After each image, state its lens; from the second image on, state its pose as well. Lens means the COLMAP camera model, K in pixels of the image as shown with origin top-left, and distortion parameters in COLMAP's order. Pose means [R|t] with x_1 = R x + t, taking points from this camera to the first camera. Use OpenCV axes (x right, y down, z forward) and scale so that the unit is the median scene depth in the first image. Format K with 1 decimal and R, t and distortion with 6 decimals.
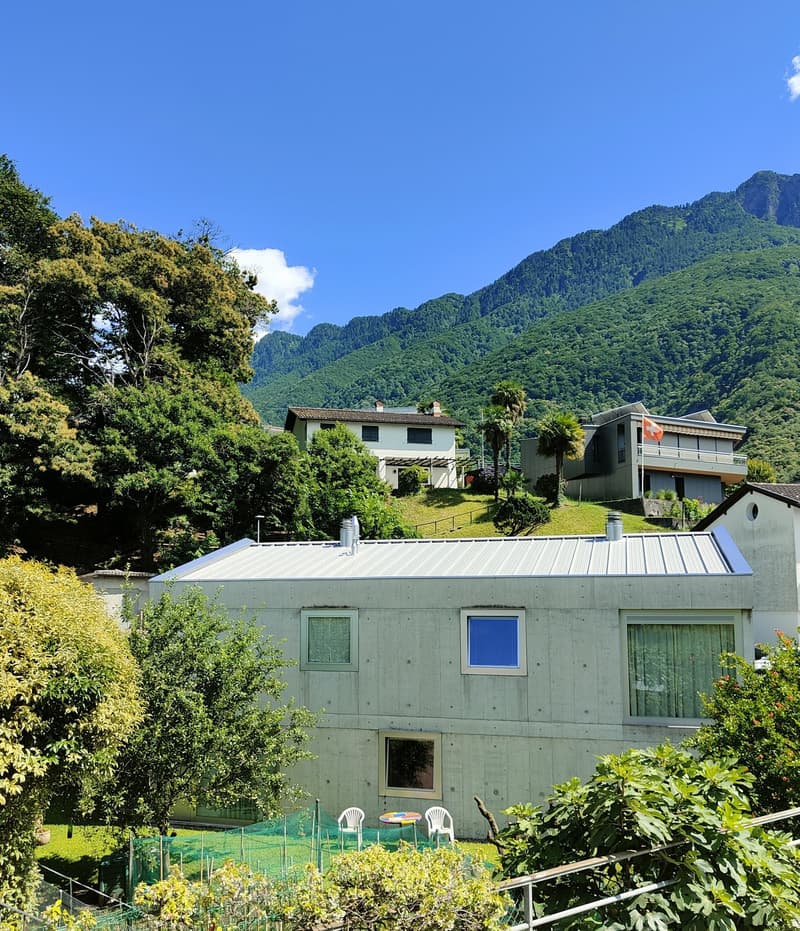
lens RADIAL K [[906.0, 0, 400.0], [0, 906.0, 465.5], [0, 0, 1]] dist [0.023643, 0.002493]
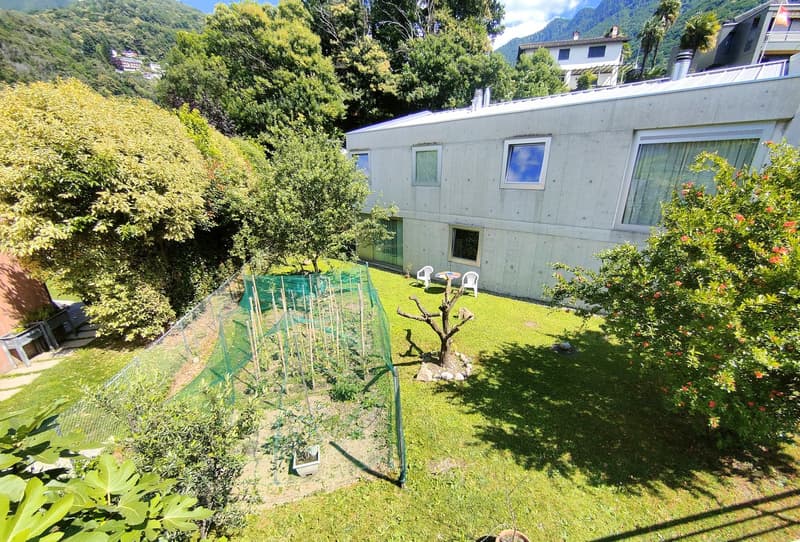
lens RADIAL K [[349.8, 0, 399.6], [0, 349.8, 309.0], [0, 0, 1]] dist [-0.001895, -0.001058]
pose [[0.882494, 0.165770, -0.440142, 0.197088], [0.081142, 0.868133, 0.489654, 0.107405], [0.463272, -0.467830, 0.752671, 0.403154]]
